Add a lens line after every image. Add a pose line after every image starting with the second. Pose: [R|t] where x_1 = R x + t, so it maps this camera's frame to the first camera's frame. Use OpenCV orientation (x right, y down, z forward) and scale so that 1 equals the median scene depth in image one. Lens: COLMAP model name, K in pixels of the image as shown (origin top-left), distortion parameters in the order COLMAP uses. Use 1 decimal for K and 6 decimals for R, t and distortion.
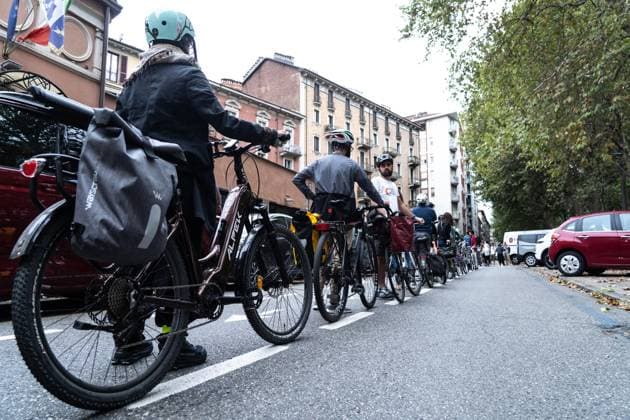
lens RADIAL K [[427.4, 0, 313.8], [0, 427.4, 208.5], [0, 0, 1]] dist [0.002793, 0.002633]
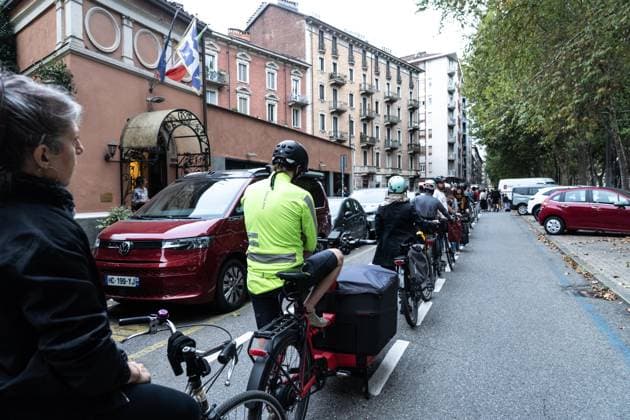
lens RADIAL K [[427.4, 0, 313.8], [0, 427.4, 208.5], [0, 0, 1]] dist [0.002793, 0.002633]
pose [[0.999700, -0.017383, 0.017229, -0.152412], [0.014633, 0.988791, 0.148584, -0.115752], [-0.019619, -0.148288, 0.988750, -0.263629]]
